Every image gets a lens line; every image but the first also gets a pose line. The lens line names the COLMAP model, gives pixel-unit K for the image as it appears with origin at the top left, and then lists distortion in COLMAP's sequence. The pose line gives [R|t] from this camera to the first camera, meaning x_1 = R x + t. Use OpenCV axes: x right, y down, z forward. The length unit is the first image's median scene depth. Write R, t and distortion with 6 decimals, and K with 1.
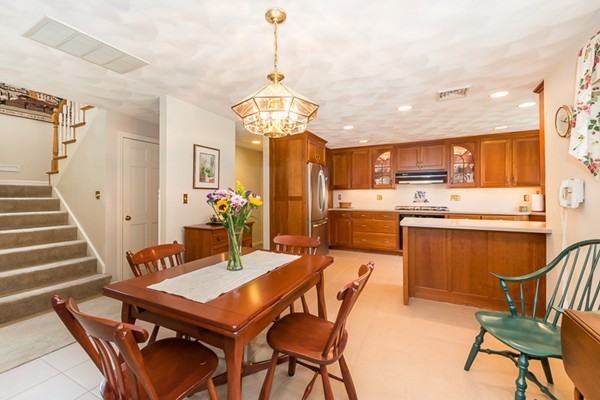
lens RADIAL K [[255.2, 0, 278.4], [0, 255.2, 194.0], [0, 0, 1]] dist [0.004392, -0.001251]
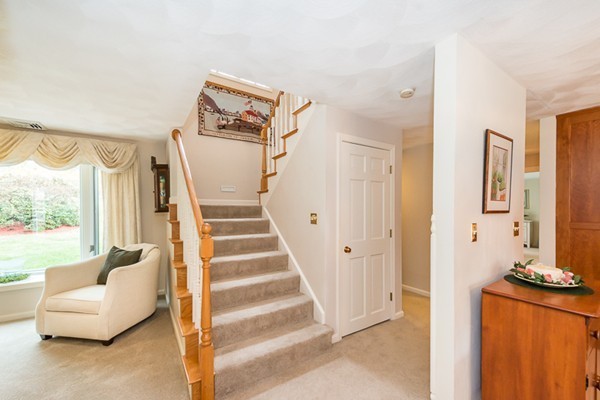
lens RADIAL K [[242.3, 0, 307.2], [0, 242.3, 211.6], [0, 0, 1]] dist [0.001305, -0.000425]
pose [[0.885643, 0.006941, -0.464315, -0.347982], [0.000743, 0.999866, 0.016364, -0.026348], [0.464366, -0.014838, 0.885519, 0.307962]]
